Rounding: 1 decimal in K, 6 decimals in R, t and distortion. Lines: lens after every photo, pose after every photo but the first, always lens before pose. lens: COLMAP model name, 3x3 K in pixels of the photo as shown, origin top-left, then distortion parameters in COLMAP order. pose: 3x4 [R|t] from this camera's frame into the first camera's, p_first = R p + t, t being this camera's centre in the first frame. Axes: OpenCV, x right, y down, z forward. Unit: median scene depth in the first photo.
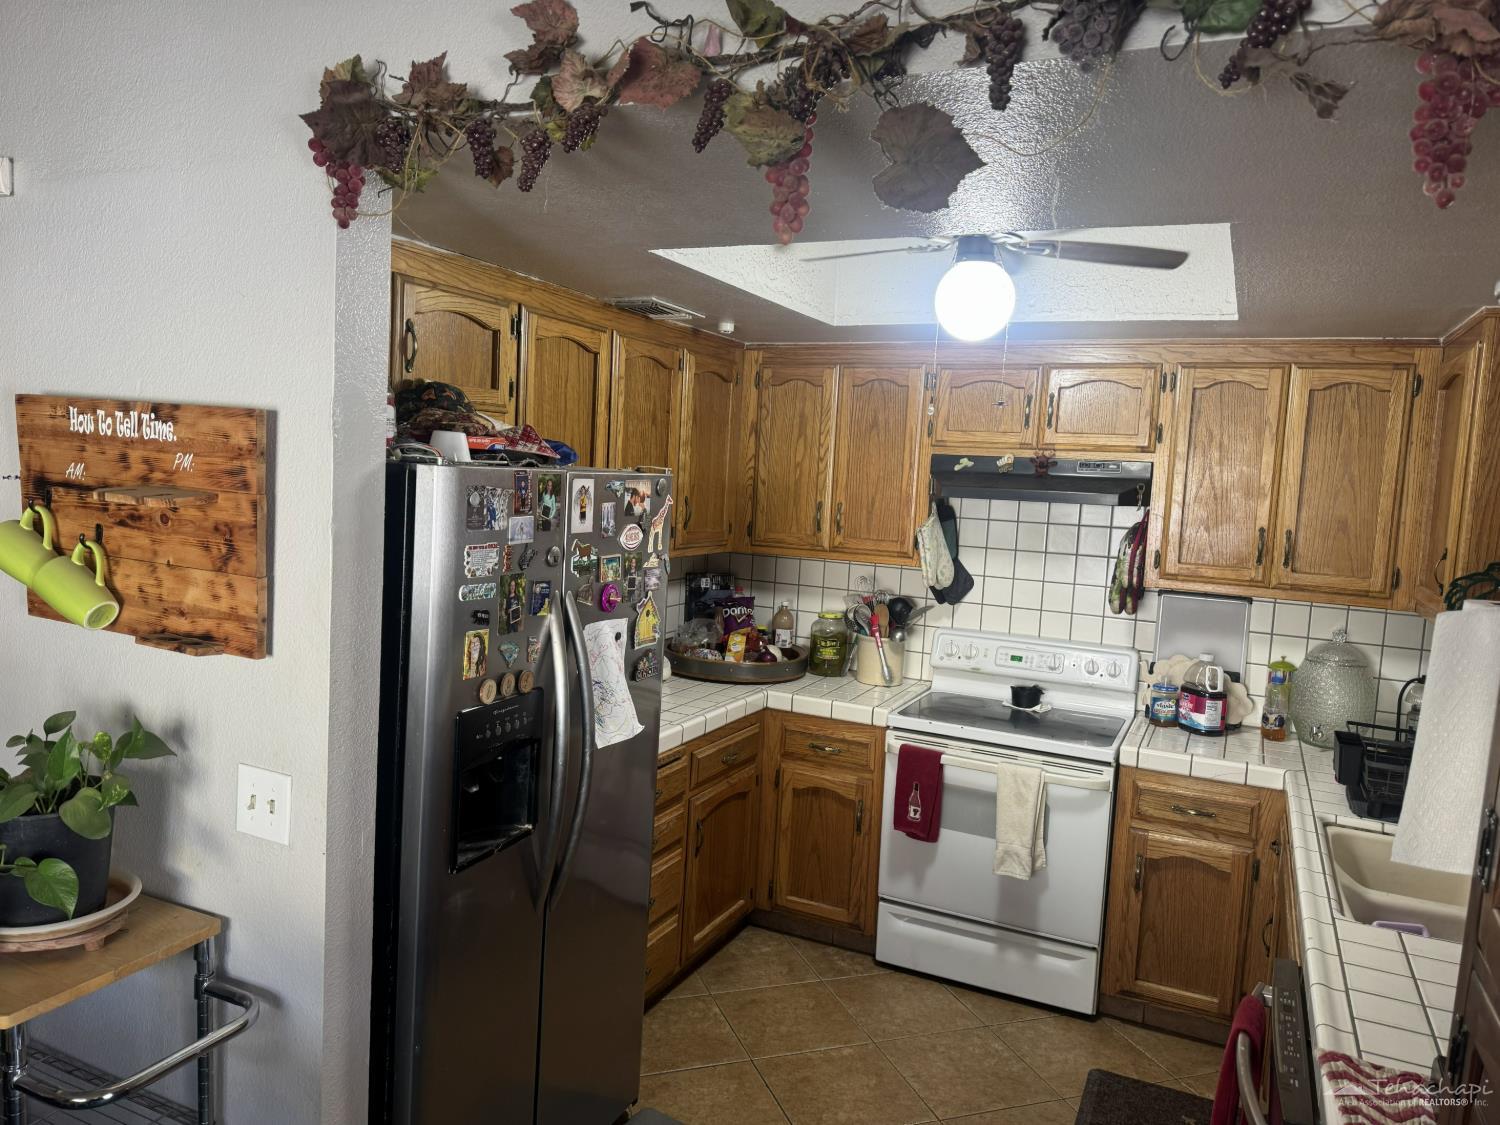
lens RADIAL K [[1076.1, 0, 759.1], [0, 1076.1, 560.7], [0, 0, 1]] dist [0.024858, -0.012214]
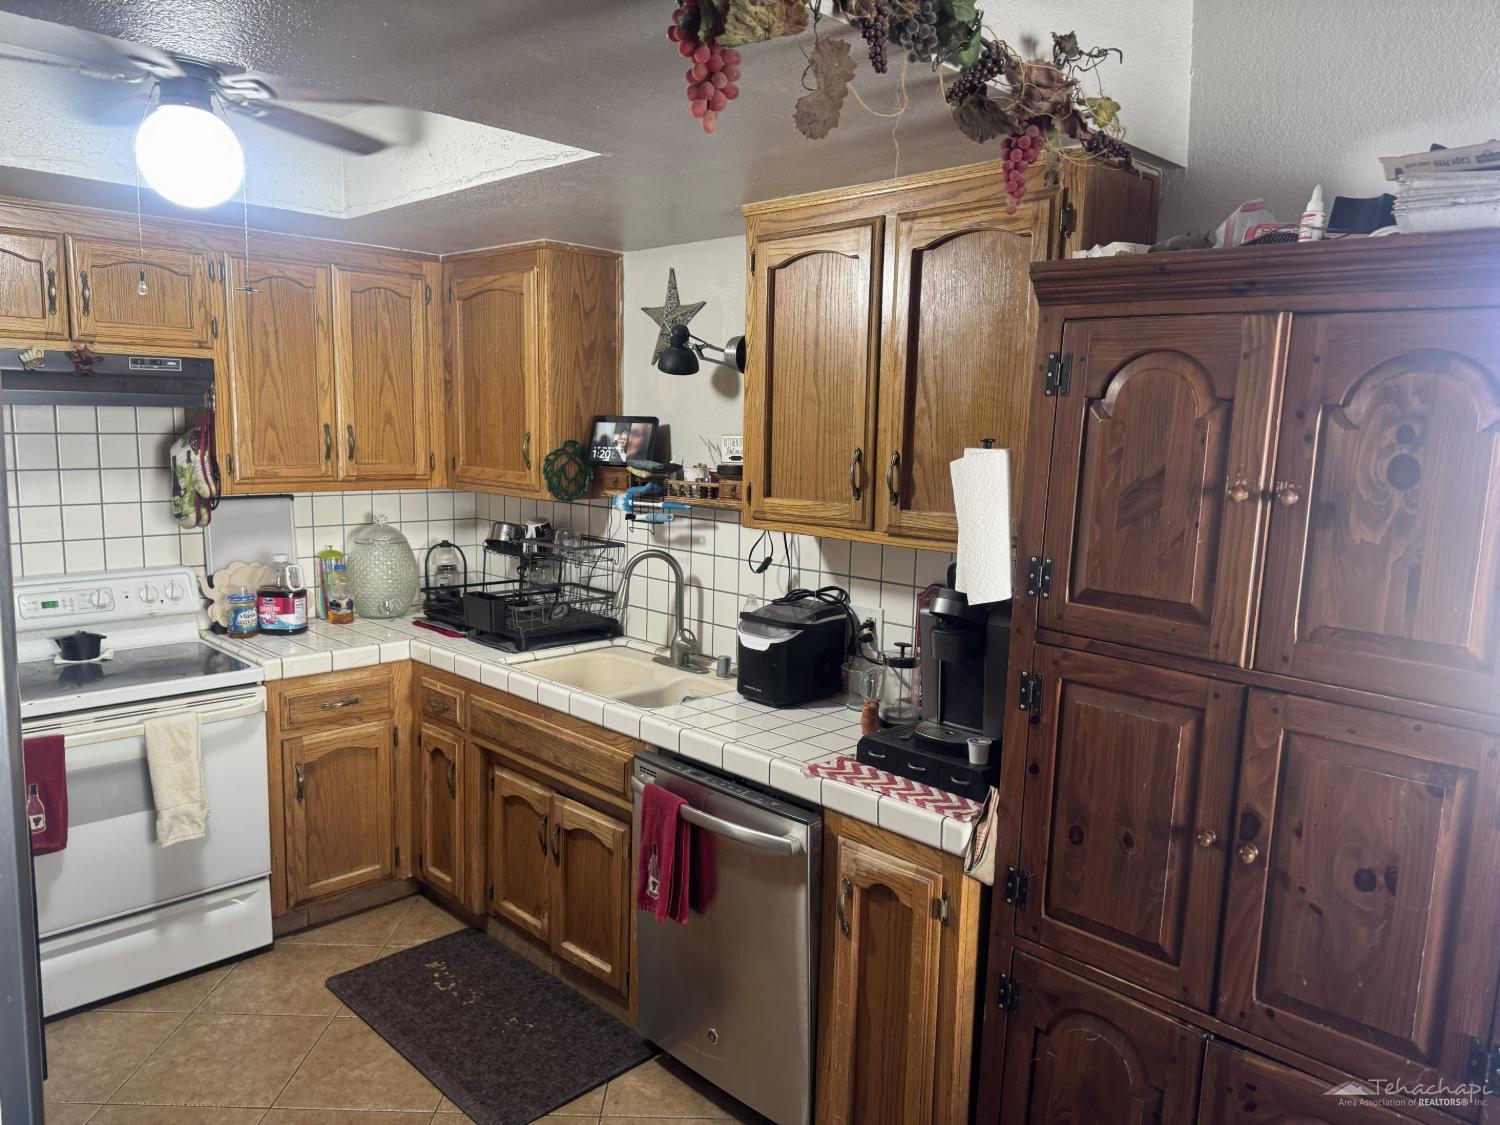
lens RADIAL K [[1076.1, 0, 763.6], [0, 1076.1, 569.9], [0, 0, 1]] dist [0.024858, -0.012214]
pose [[0.318337, -0.179046, 0.930916, -0.383034], [0.075628, 0.983668, 0.163330, -0.029724], [-0.944956, 0.018409, 0.326679, 0.261234]]
